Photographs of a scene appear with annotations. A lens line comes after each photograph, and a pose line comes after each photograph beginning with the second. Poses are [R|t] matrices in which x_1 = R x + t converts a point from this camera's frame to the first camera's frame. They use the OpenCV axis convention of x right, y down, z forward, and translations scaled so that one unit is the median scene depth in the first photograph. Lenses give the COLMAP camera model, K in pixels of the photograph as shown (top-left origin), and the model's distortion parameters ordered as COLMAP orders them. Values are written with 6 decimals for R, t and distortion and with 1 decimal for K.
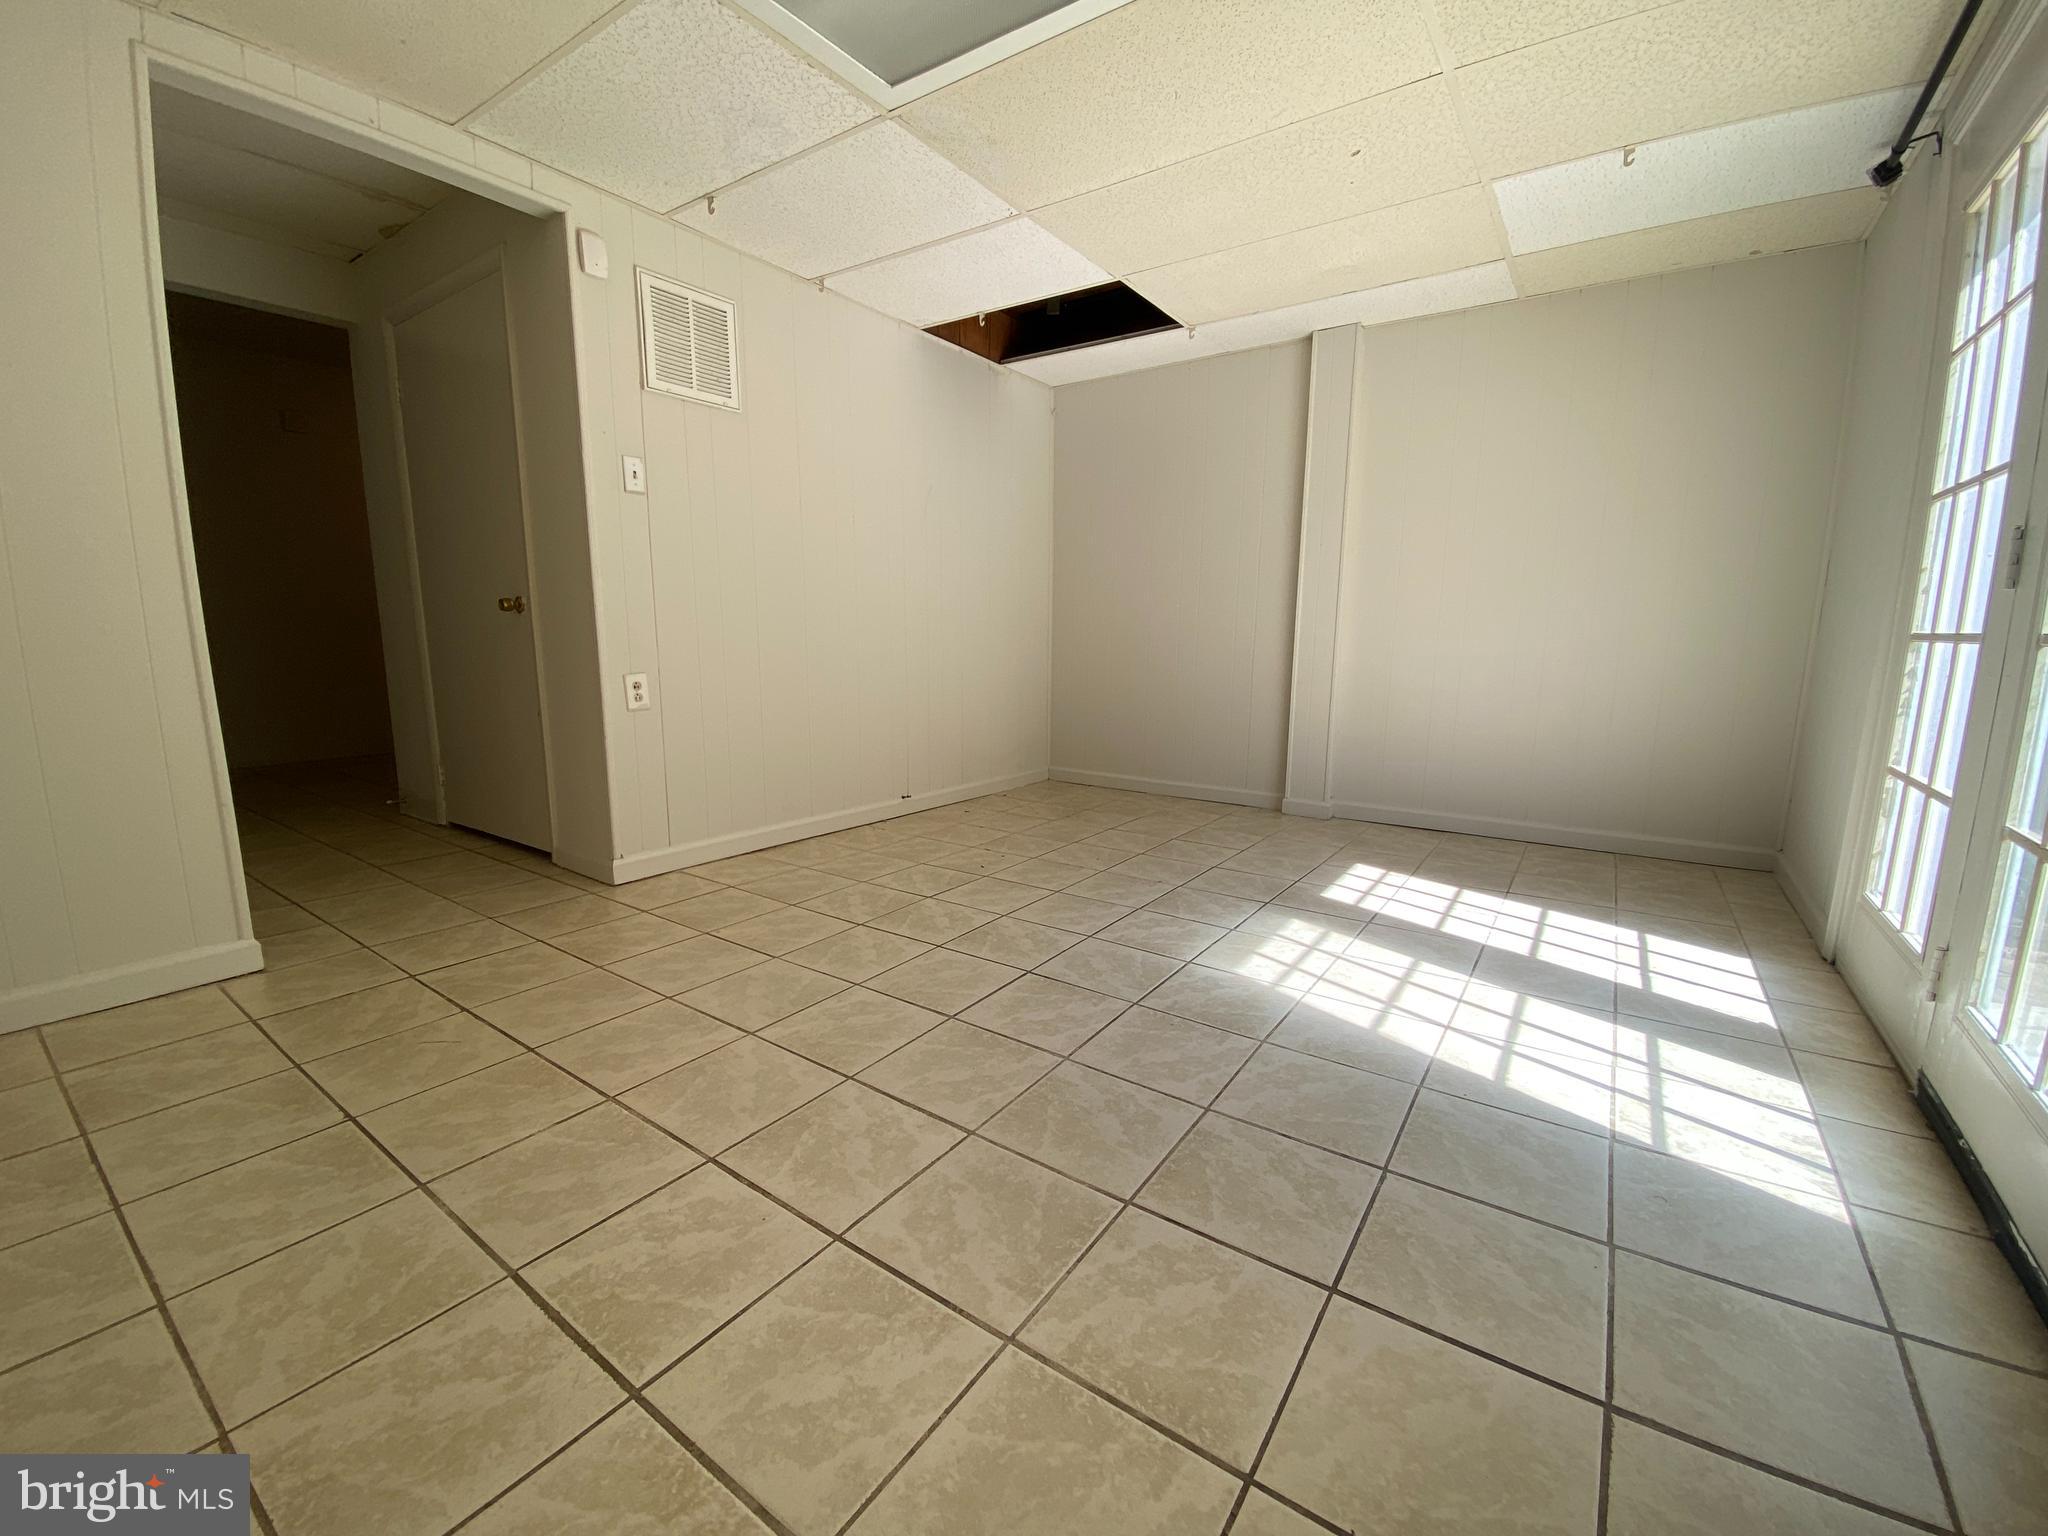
lens RADIAL K [[835.2, 0, 1026.4], [0, 835.2, 770.4], [0, 0, 1]] dist [0.020555, -0.020406]
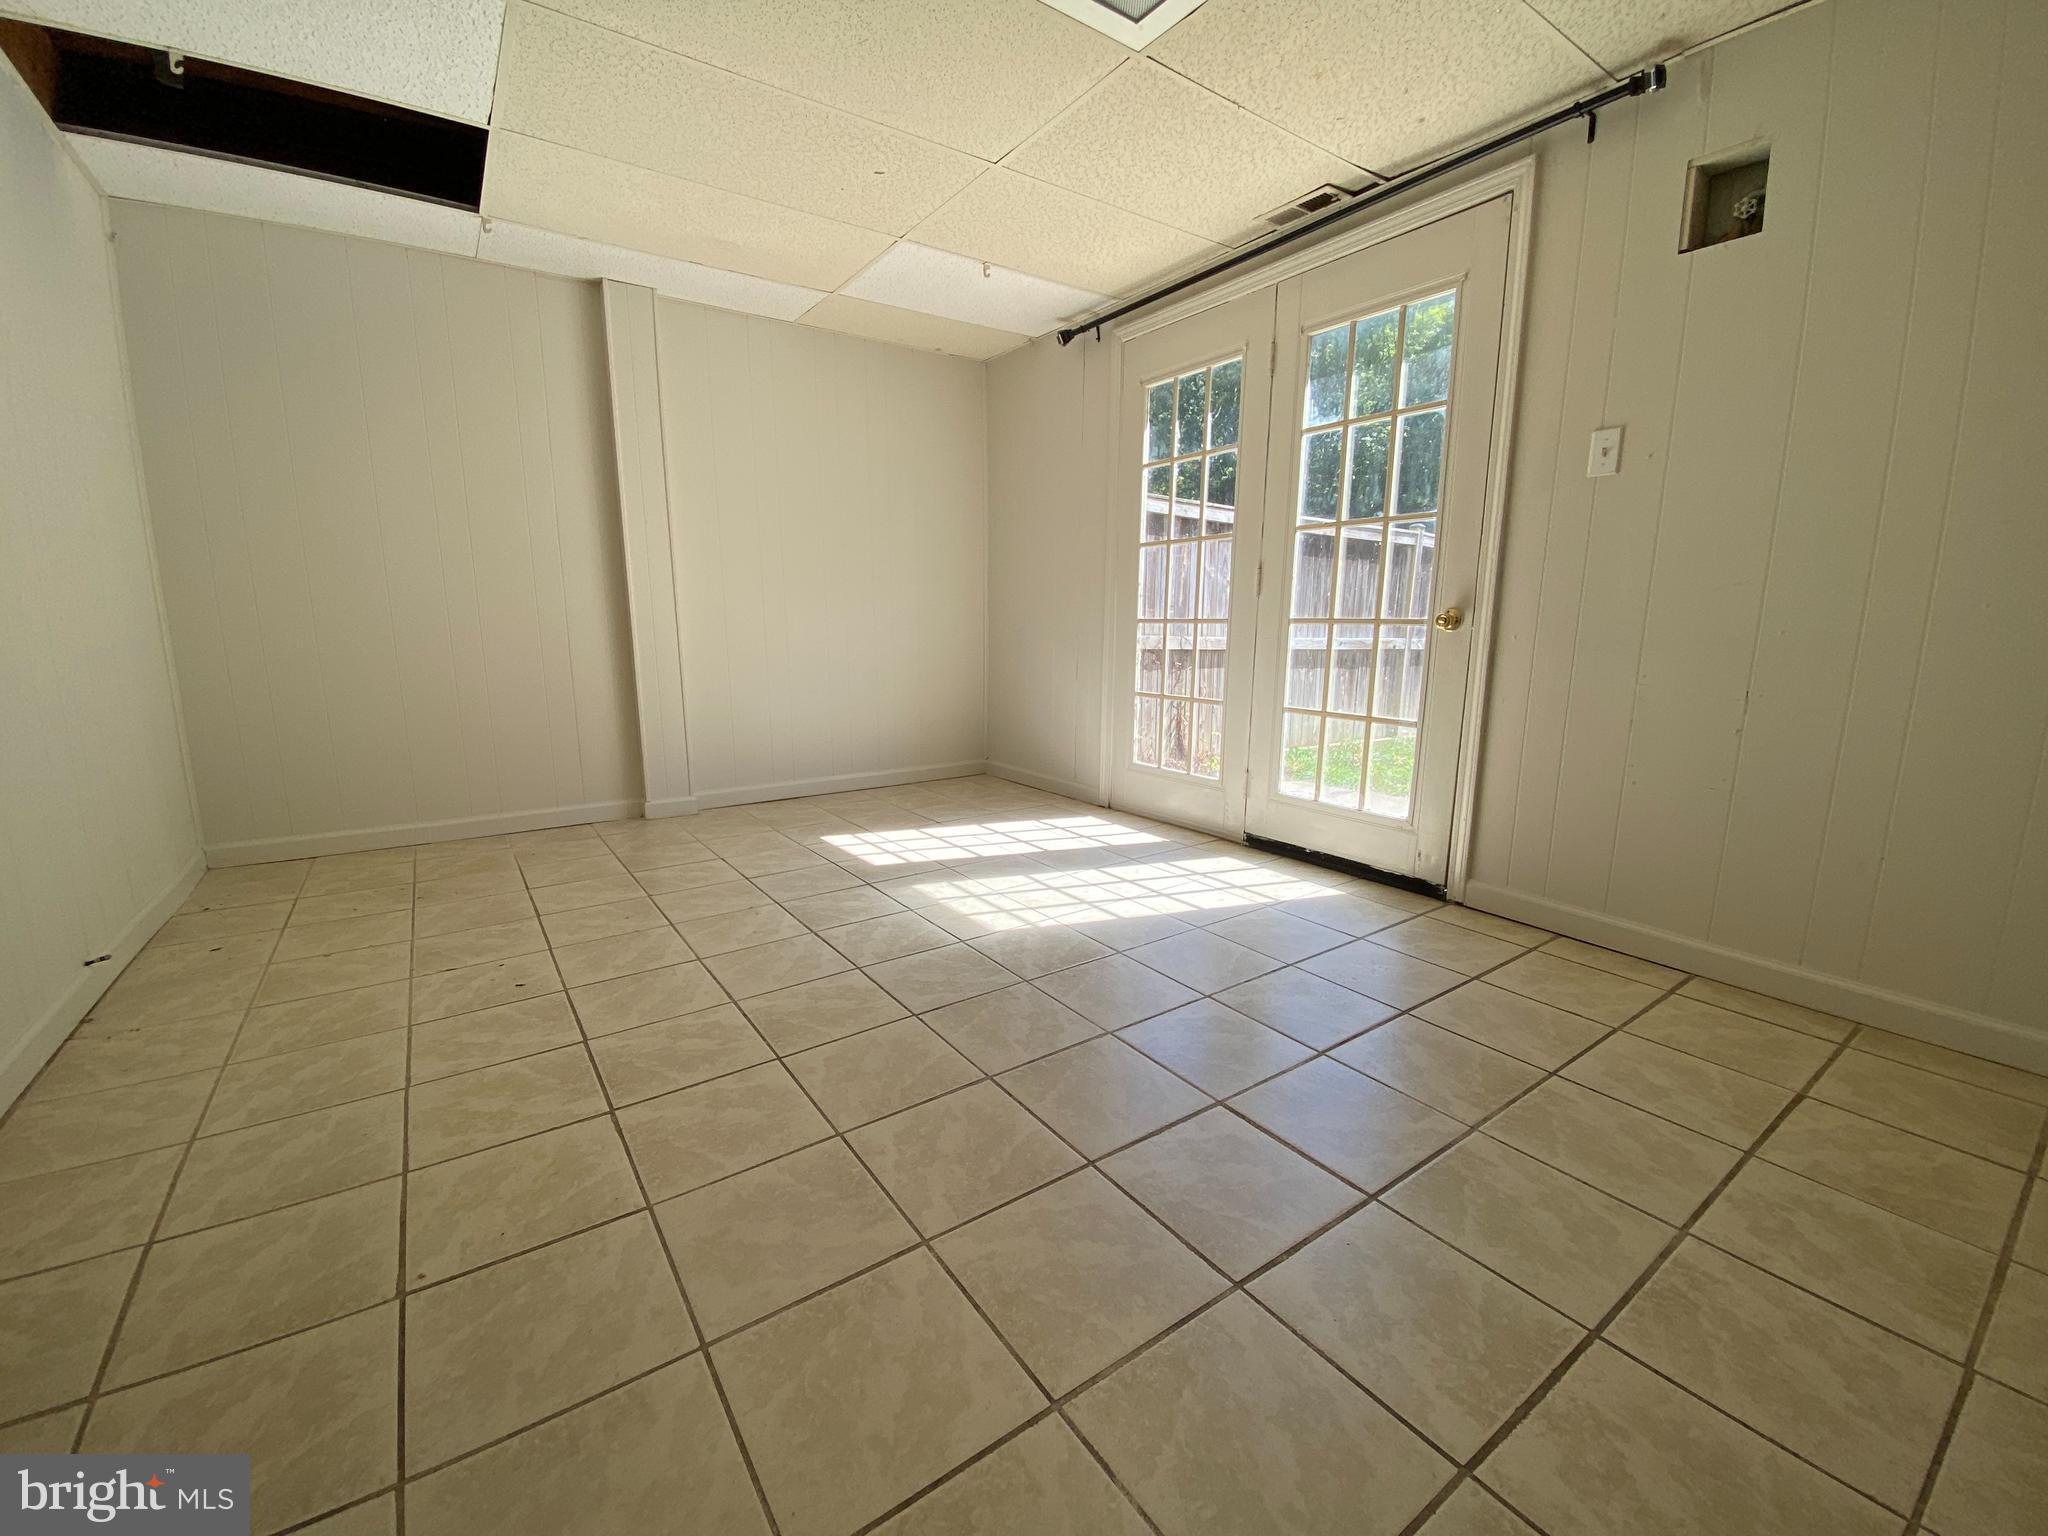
lens RADIAL K [[835.2, 0, 1026.4], [0, 835.2, 770.4], [0, 0, 1]] dist [0.020555, -0.020406]
pose [[0.336629, -0.179525, 0.924365, -0.702041], [0.157903, 0.978519, 0.132539, -0.103112], [-0.928304, 0.101343, 0.357746, 0.539971]]
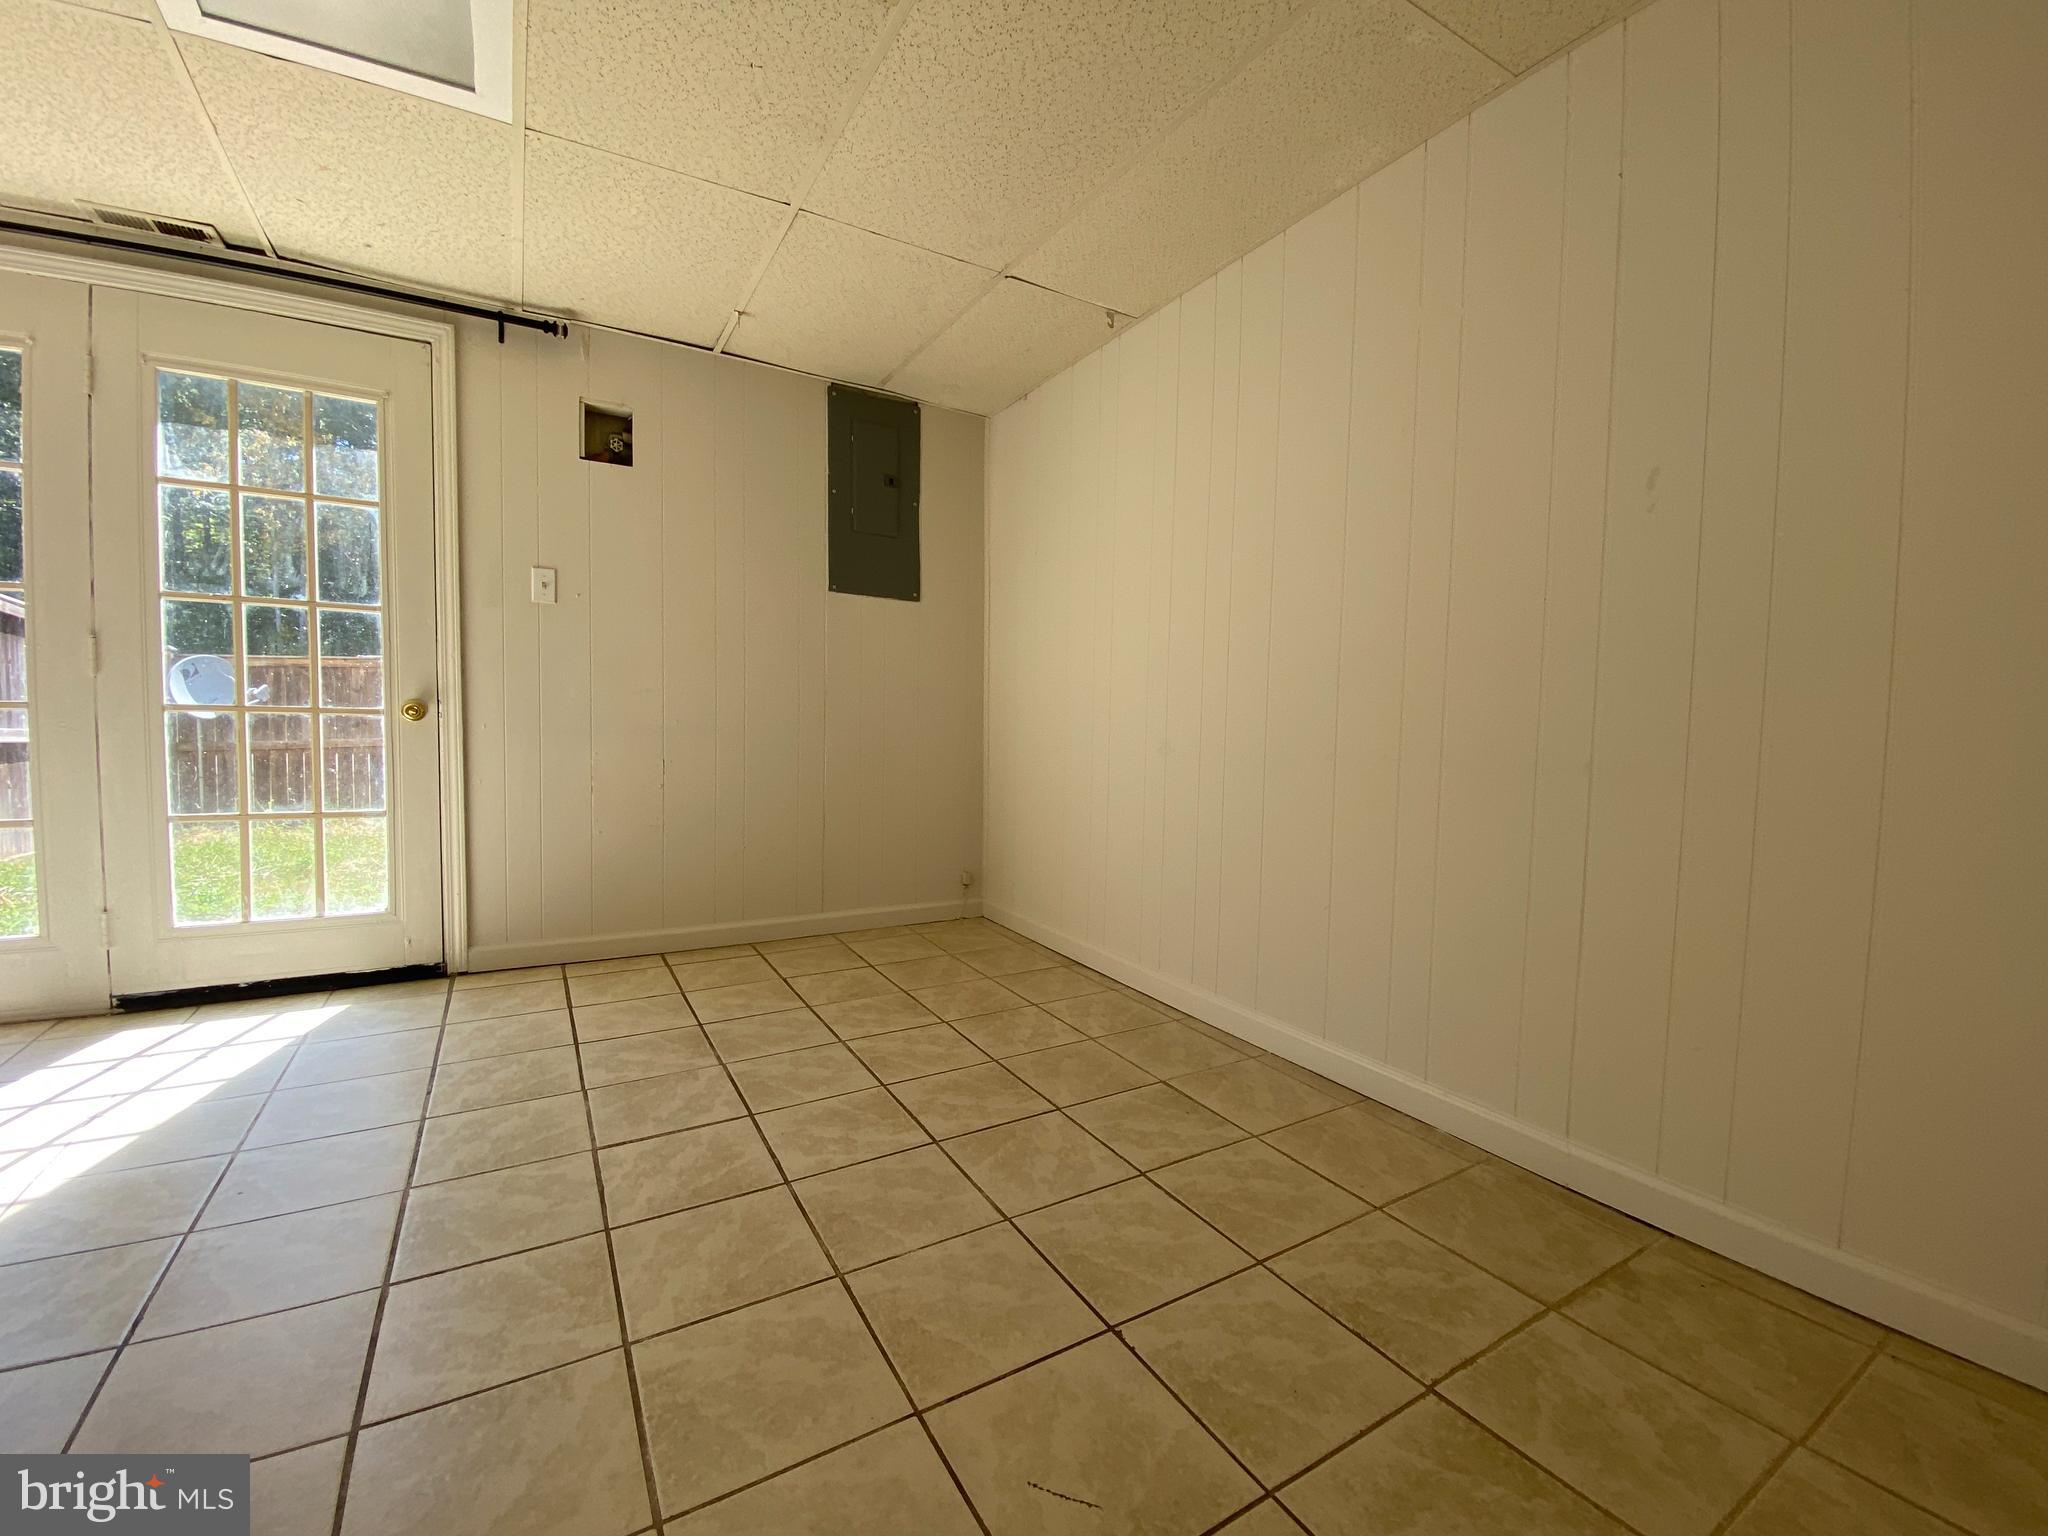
lens RADIAL K [[835.2, 0, 1026.4], [0, 835.2, 770.4], [0, 0, 1]] dist [0.020555, -0.020406]
pose [[-0.914114, -0.050135, 0.402346, -0.702230], [0.041482, 0.975555, 0.215807, -0.192523], [-0.403330, 0.213962, -0.889688, 1.082247]]
